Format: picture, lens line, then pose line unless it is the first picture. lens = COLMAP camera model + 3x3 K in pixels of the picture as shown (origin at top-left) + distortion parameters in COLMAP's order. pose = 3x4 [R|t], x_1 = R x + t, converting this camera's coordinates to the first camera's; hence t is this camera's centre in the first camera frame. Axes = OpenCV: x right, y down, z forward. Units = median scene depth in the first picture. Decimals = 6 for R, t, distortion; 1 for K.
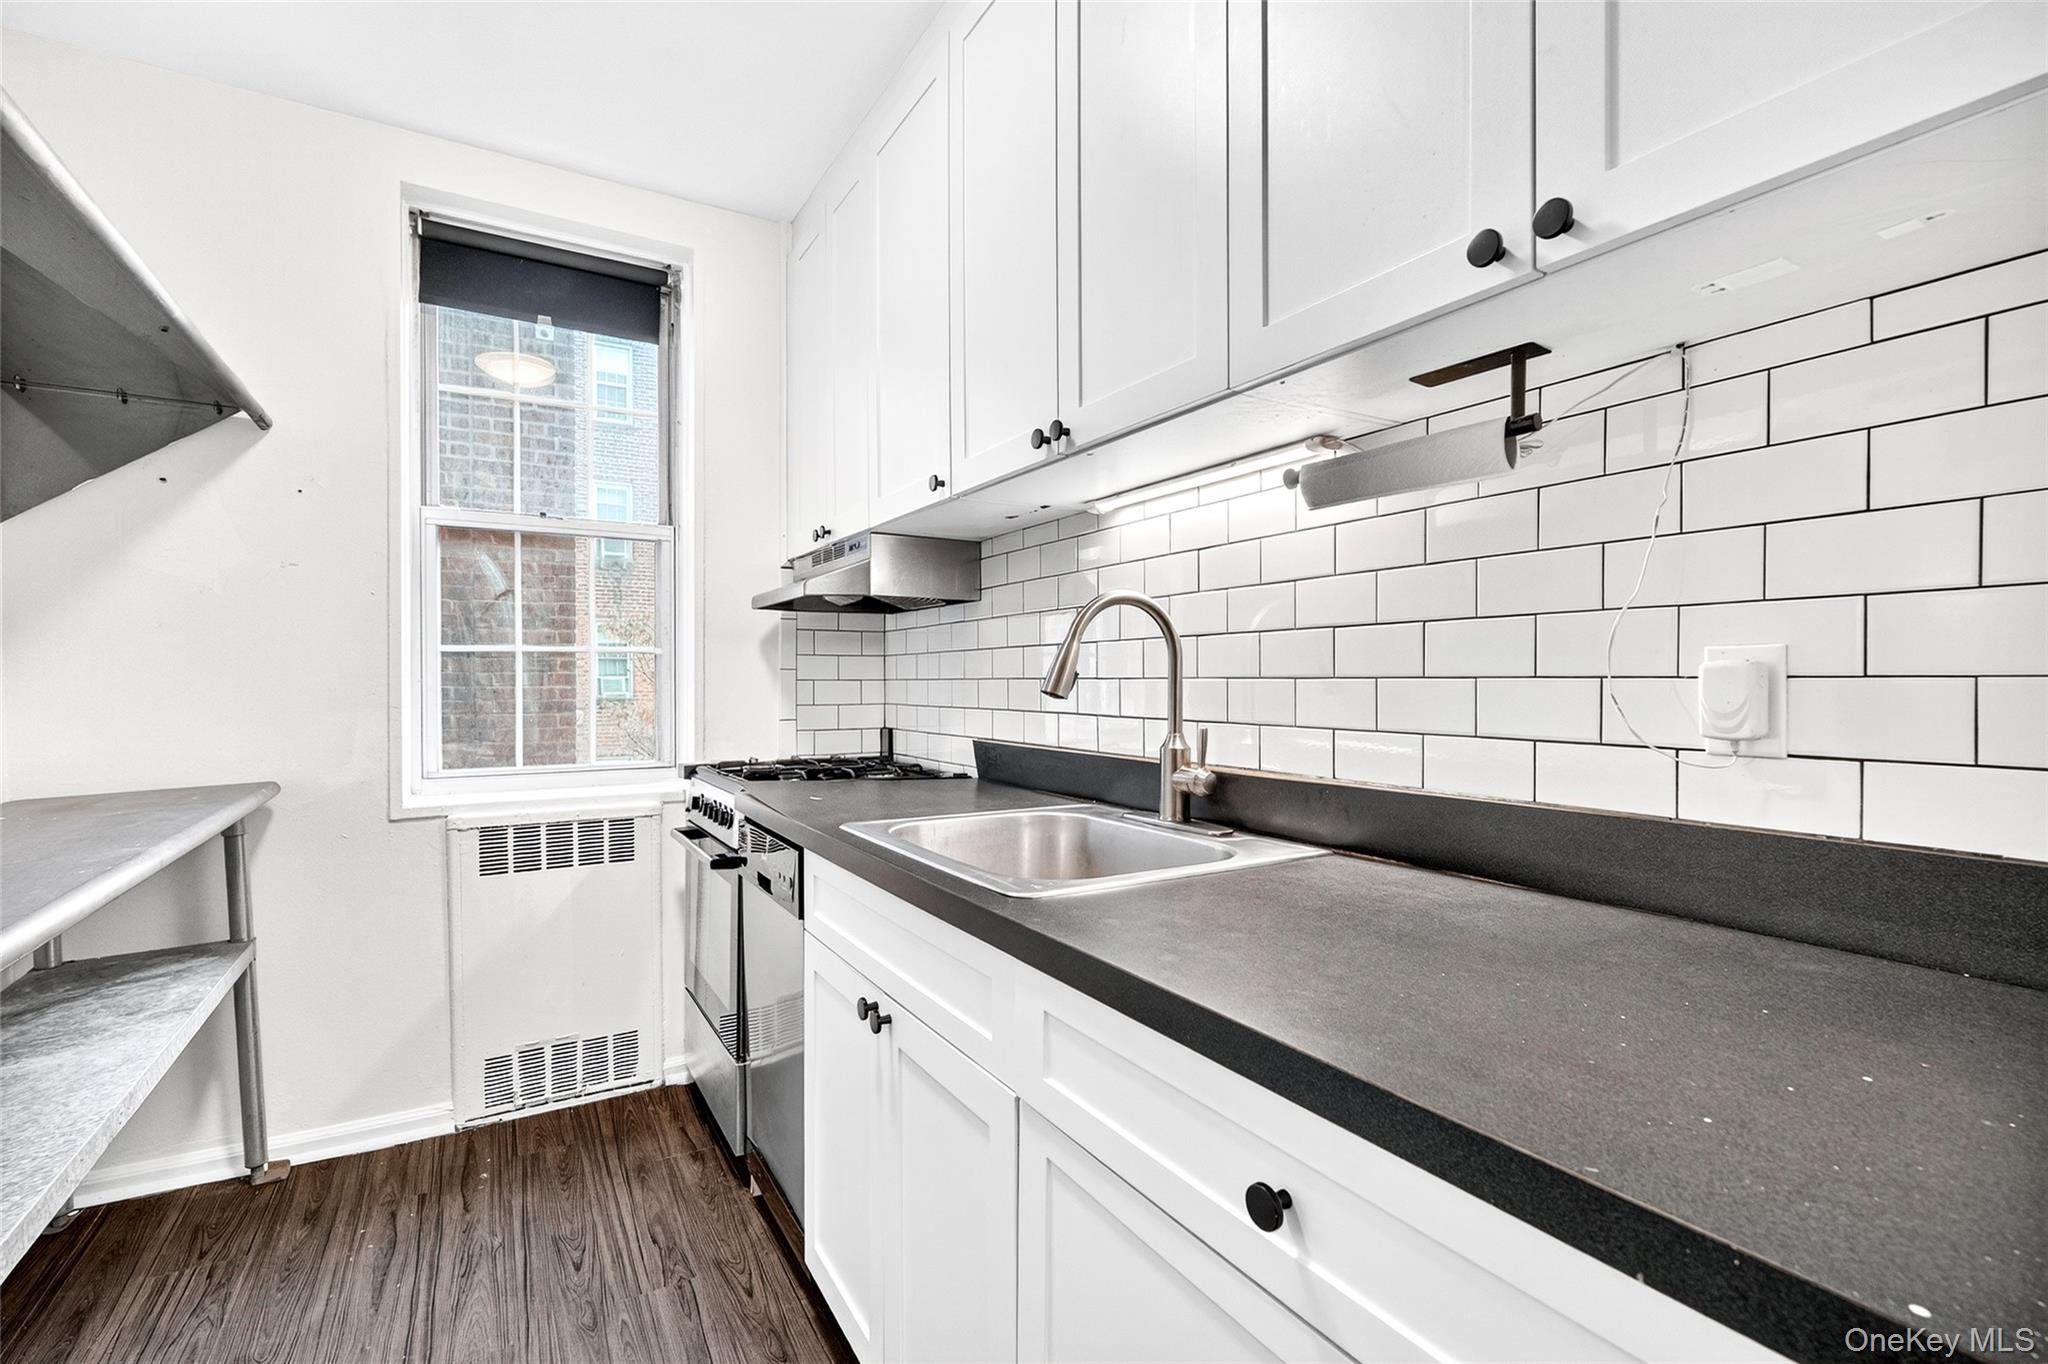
lens RADIAL K [[918.0, 0, 1027.0], [0, 918.0, 679.3], [0, 0, 1]] dist [-0.000388, -0.001128]
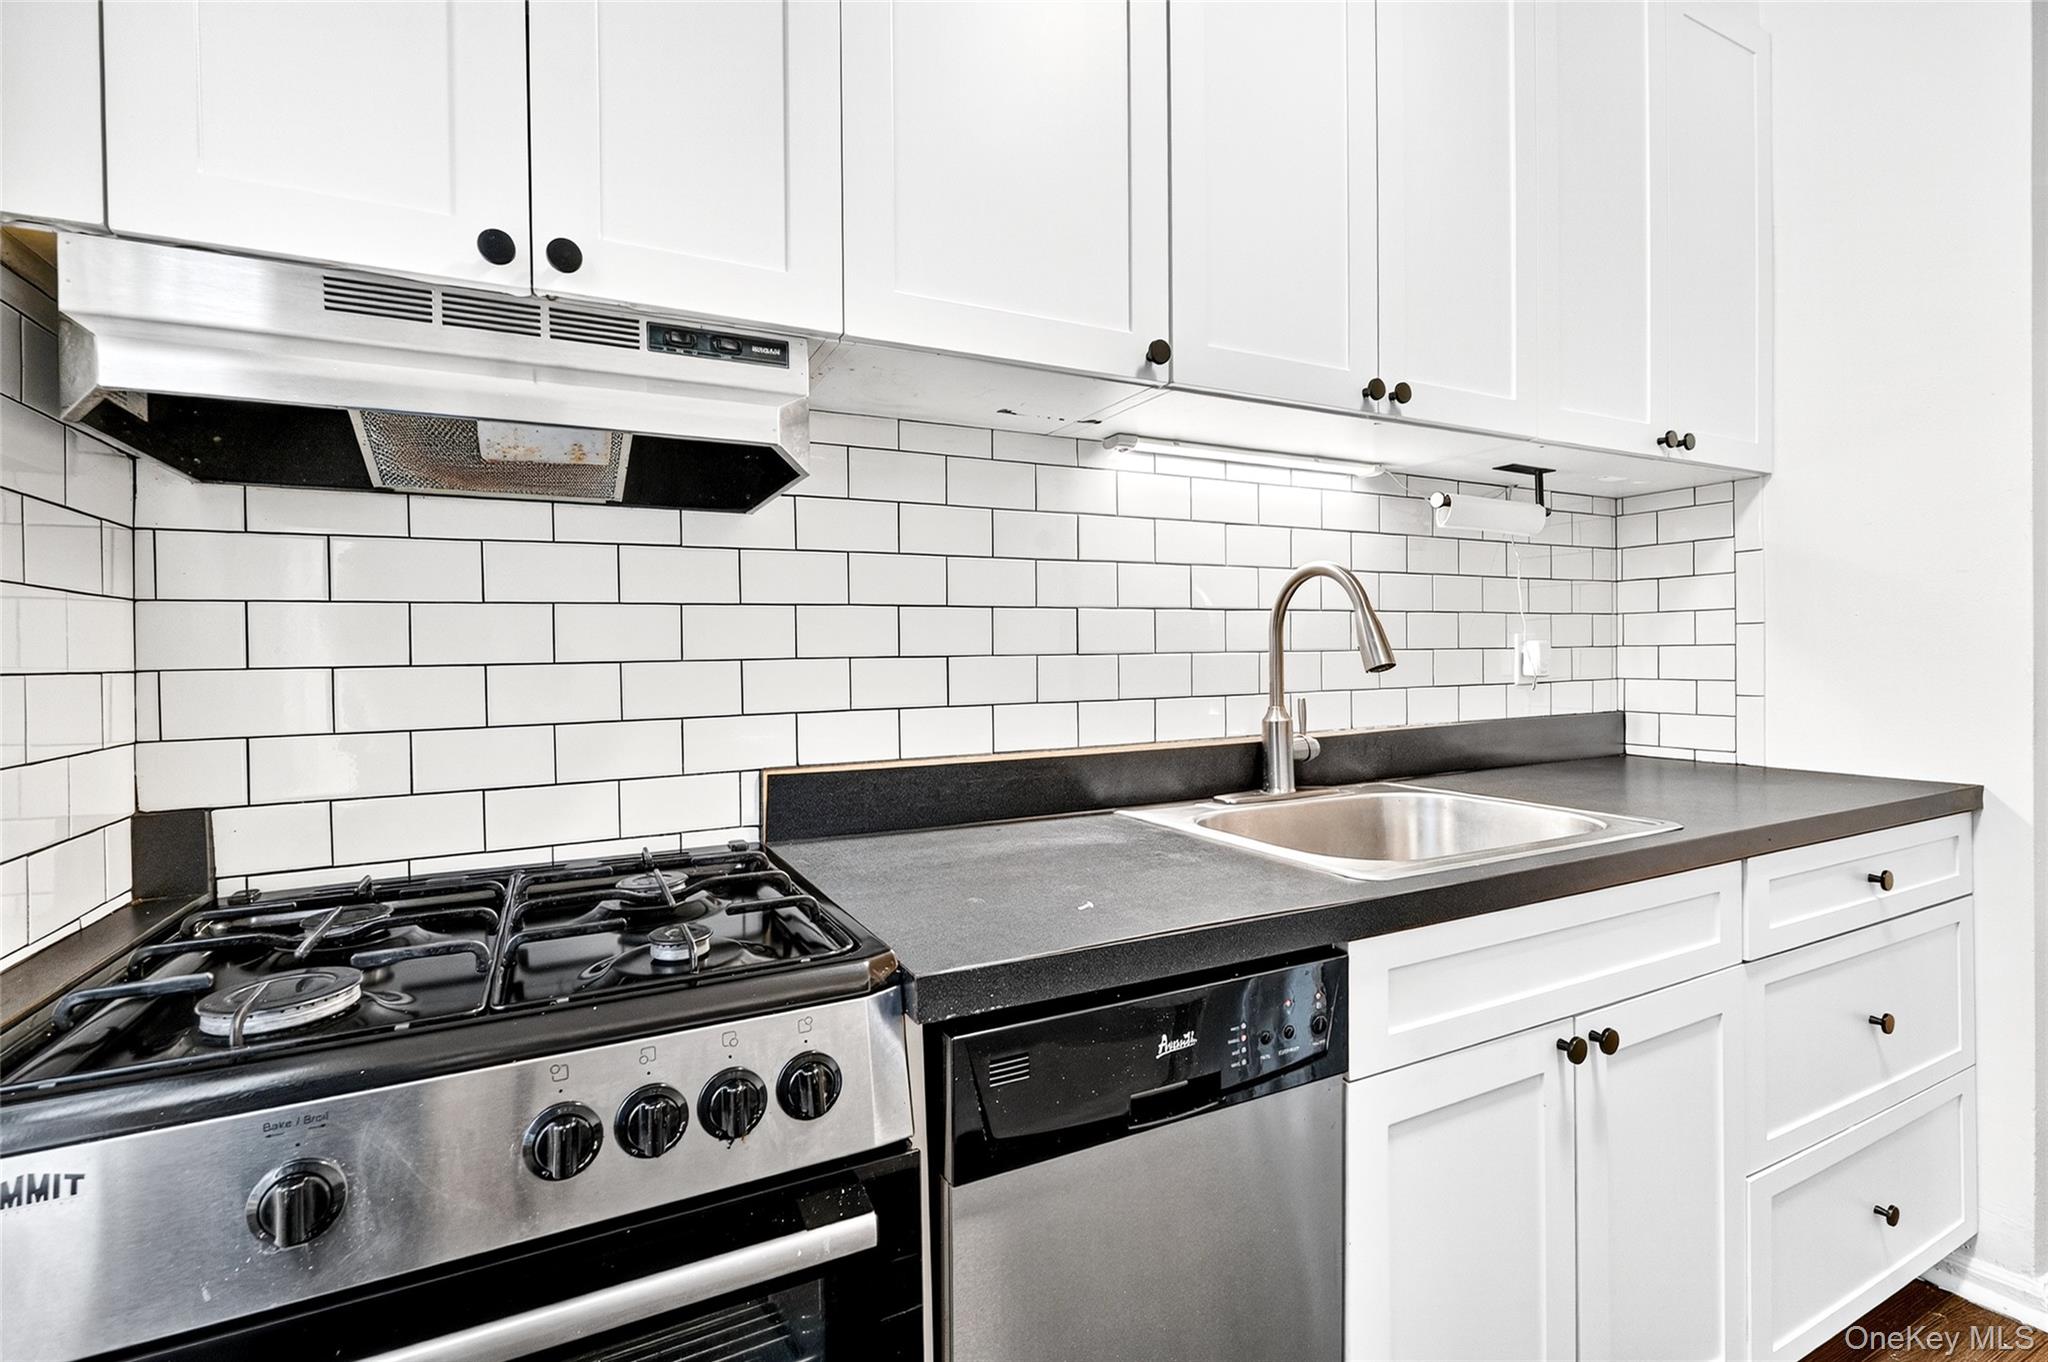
lens RADIAL K [[918.0, 0, 1024.6], [0, 918.0, 669.7], [0, 0, 1]] dist [-0.000388, -0.001128]
pose [[0.066219, -0.012783, 0.997723, -0.855945], [0.016826, 0.999790, 0.011693, 0.002281], [-0.997663, 0.016013, 0.066420, 1.199270]]
